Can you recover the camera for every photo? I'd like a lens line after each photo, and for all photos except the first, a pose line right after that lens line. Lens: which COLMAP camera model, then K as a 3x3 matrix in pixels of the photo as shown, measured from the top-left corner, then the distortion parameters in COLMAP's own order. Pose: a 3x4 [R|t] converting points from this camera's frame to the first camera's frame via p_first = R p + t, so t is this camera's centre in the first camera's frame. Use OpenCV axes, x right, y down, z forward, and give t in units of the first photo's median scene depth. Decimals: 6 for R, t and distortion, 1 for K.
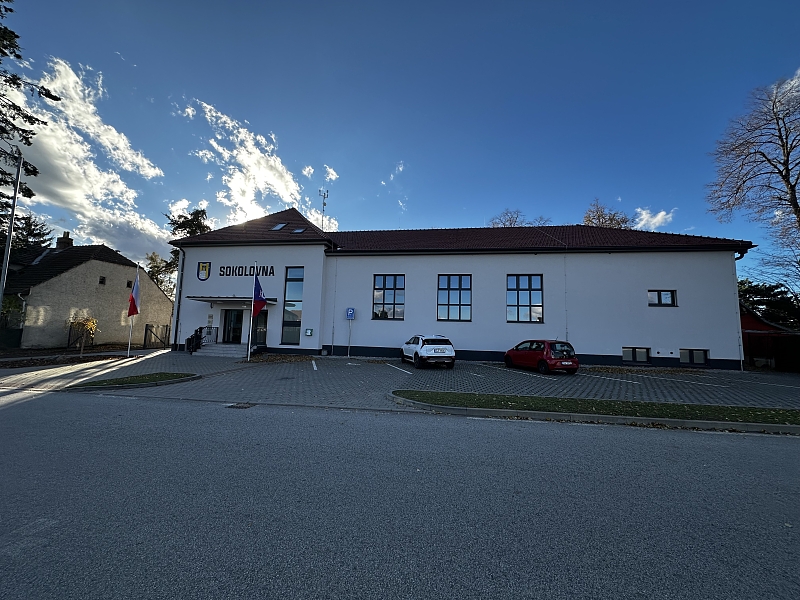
lens RADIAL K [[322.8, 0, 397.9], [0, 322.8, 297.5], [0, 0, 1]] dist [-0.000077, 0.000079]
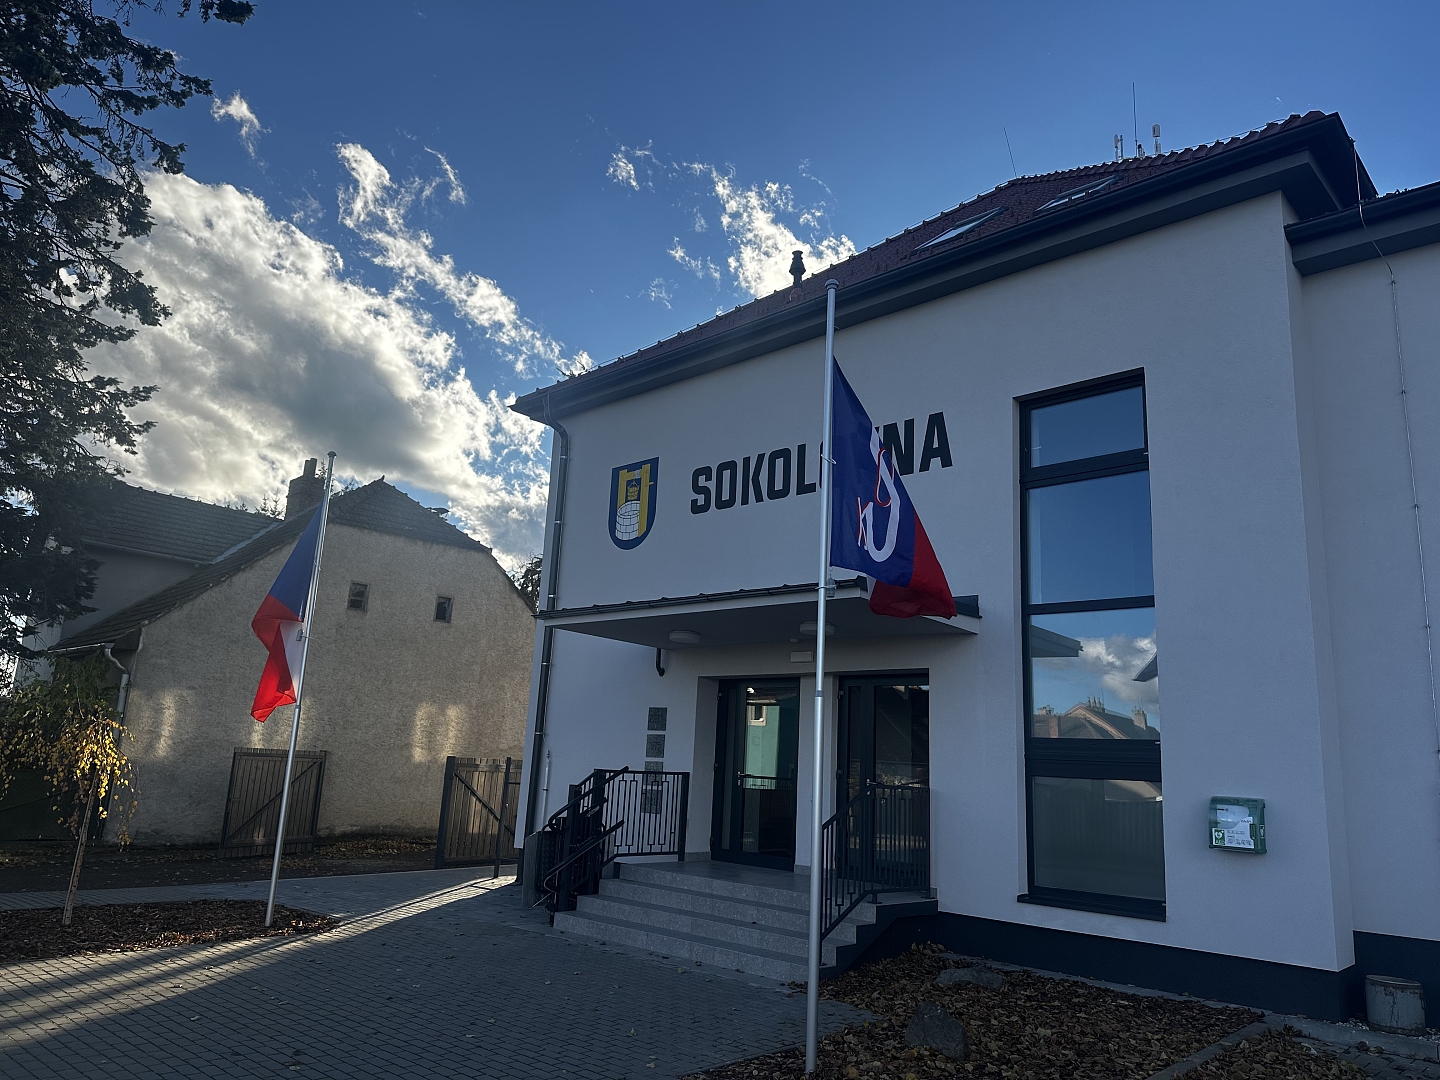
lens RADIAL K [[1013.9, 0, 722.0], [0, 1013.9, 539.0], [0, 0, 1]] dist [0.041840, -0.002833]
pose [[0.840464, -0.107172, -0.531163, -0.205822], [0.030520, 0.988053, -0.151065, 0.046922], [0.541006, 0.110754, 0.833694, 0.496077]]
